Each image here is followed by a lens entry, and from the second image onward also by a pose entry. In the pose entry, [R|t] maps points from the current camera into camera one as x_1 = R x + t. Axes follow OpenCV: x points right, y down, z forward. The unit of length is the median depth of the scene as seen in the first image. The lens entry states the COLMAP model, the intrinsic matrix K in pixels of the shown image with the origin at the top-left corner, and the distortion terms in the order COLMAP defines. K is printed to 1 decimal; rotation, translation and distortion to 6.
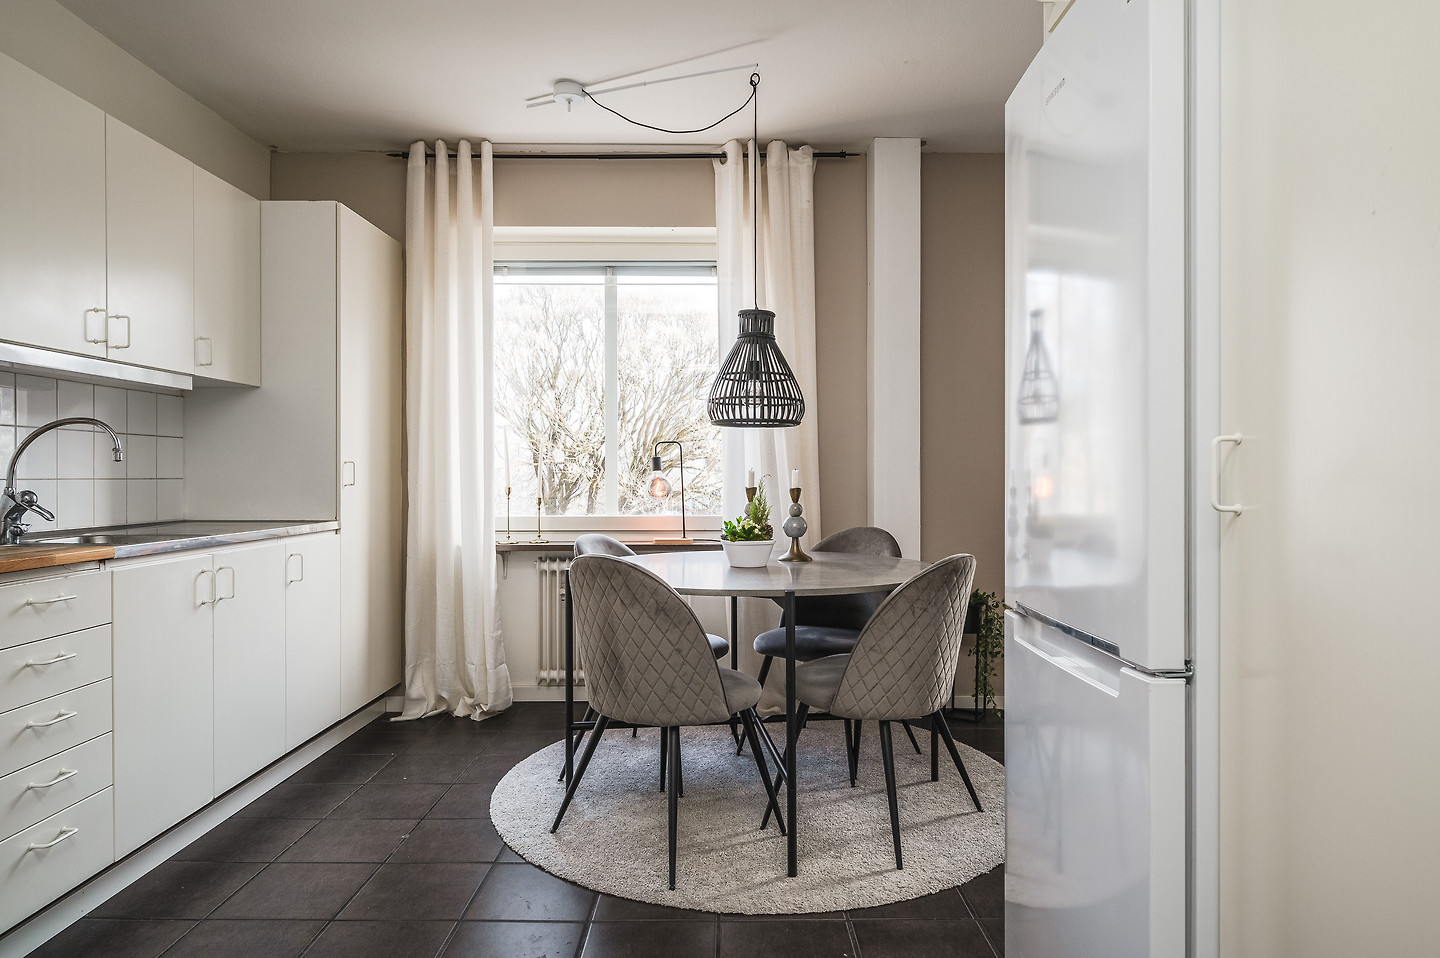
lens RADIAL K [[863.3, 0, 725.8], [0, 863.3, 476.9], [0, 0, 1]] dist [-0.002131, -0.000852]
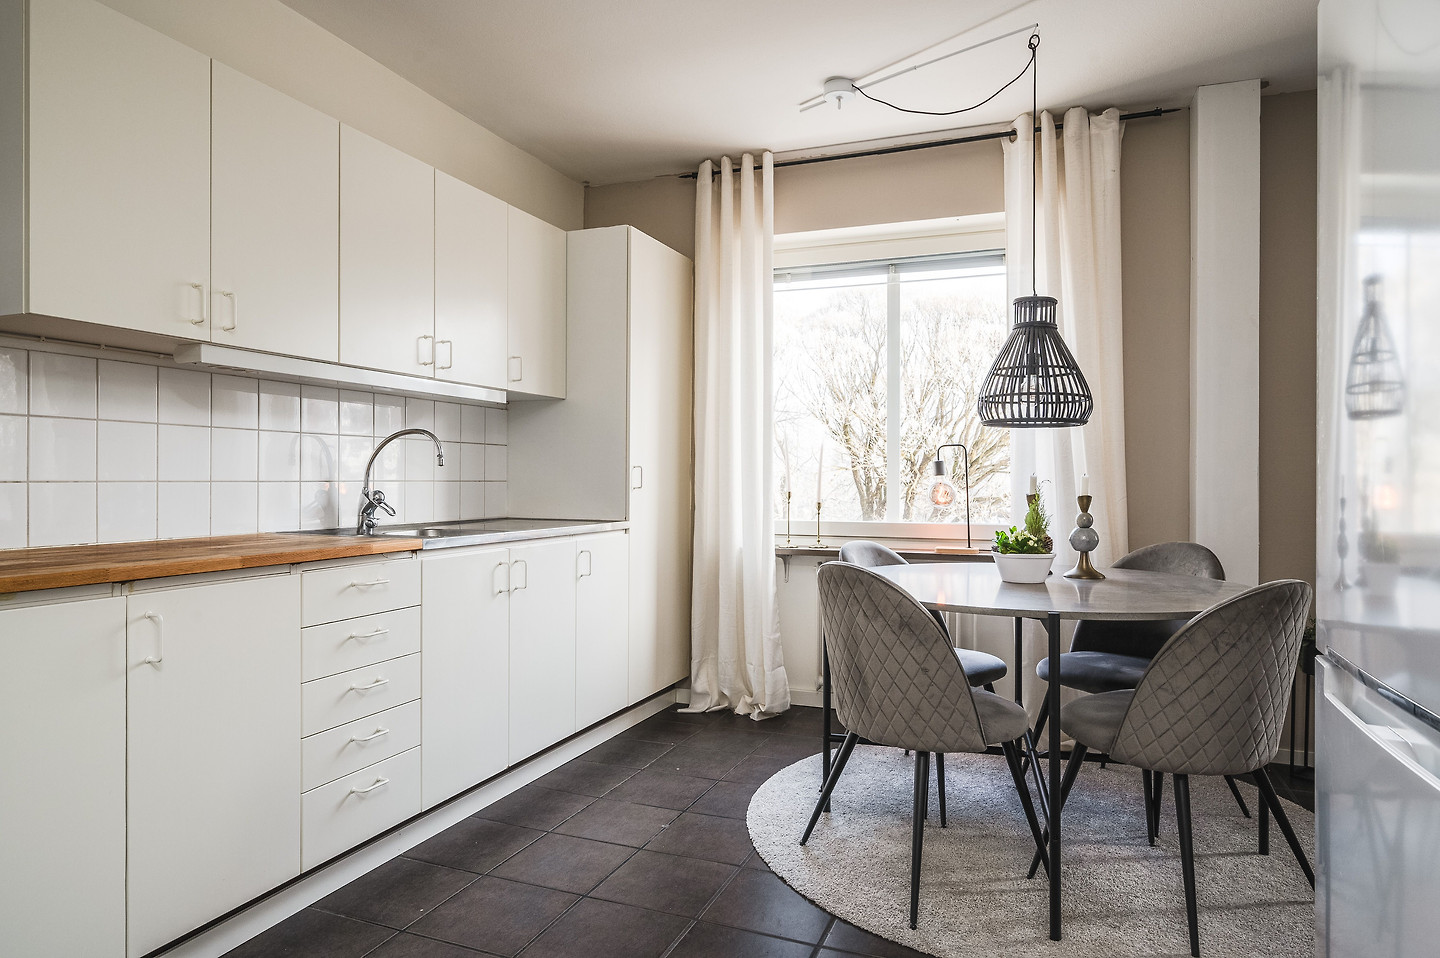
lens RADIAL K [[863.3, 0, 725.8], [0, 863.3, 476.9], [0, 0, 1]] dist [-0.002131, -0.000852]
pose [[0.930976, 0.003767, -0.365062, 0.061509], [-0.005893, 0.999972, -0.004709, -0.000035], [0.365033, 0.006535, 0.930971, 0.044745]]
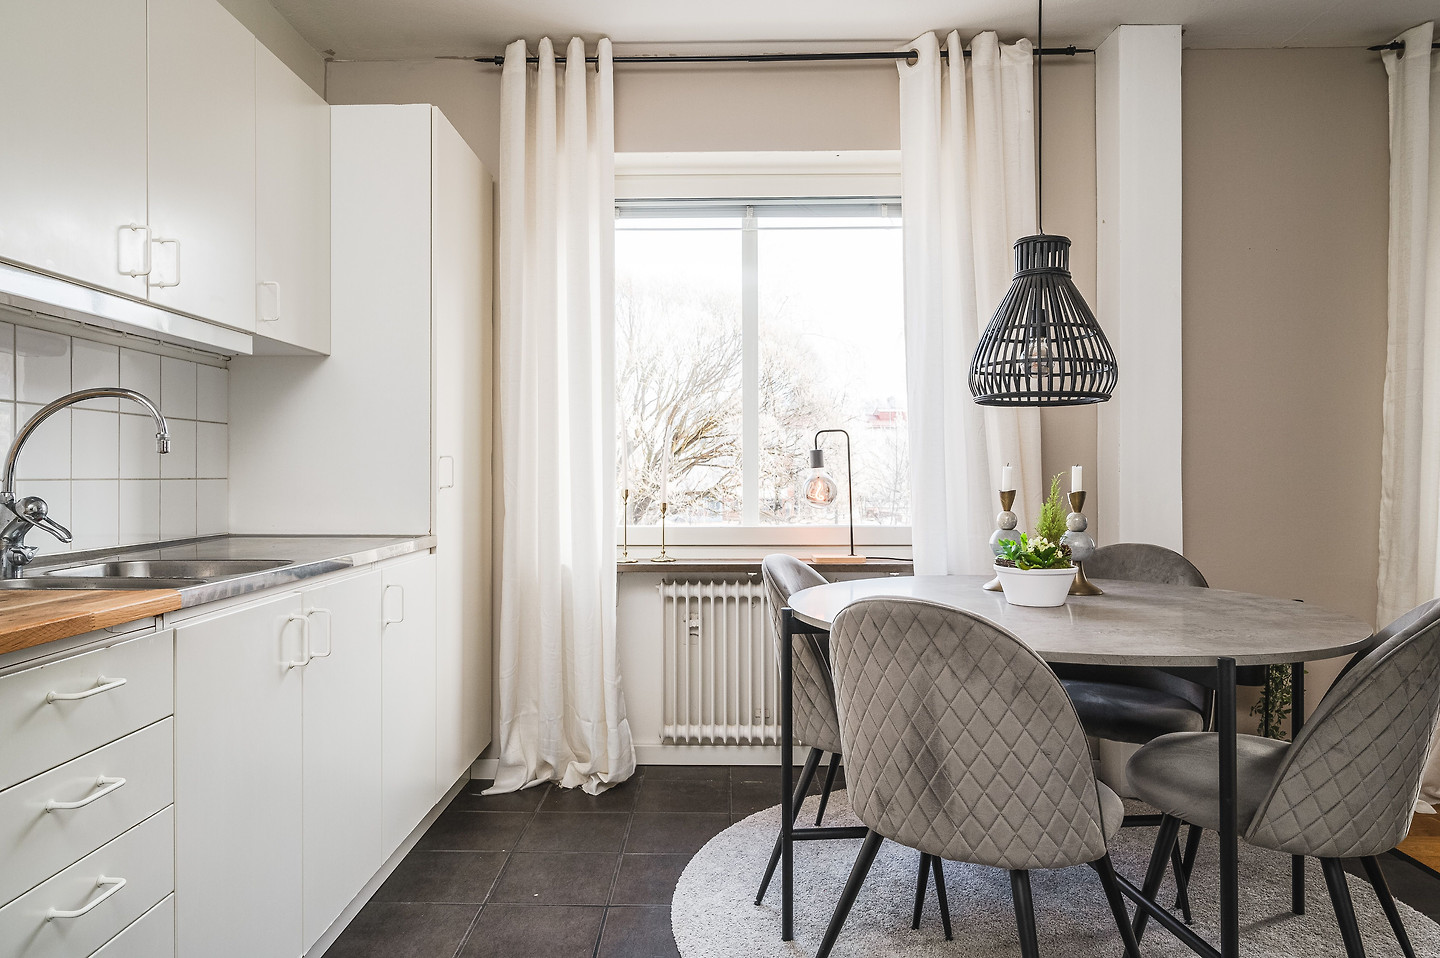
lens RADIAL K [[905.7, 0, 690.3], [0, 905.7, 471.5], [0, 0, 1]] dist [0.000508, -0.001723]
pose [[0.999422, -0.000377, -0.034007, -0.214677], [0.000219, 0.999989, -0.004632, -0.000195], [0.034008, 0.004622, 0.999411, 0.244294]]
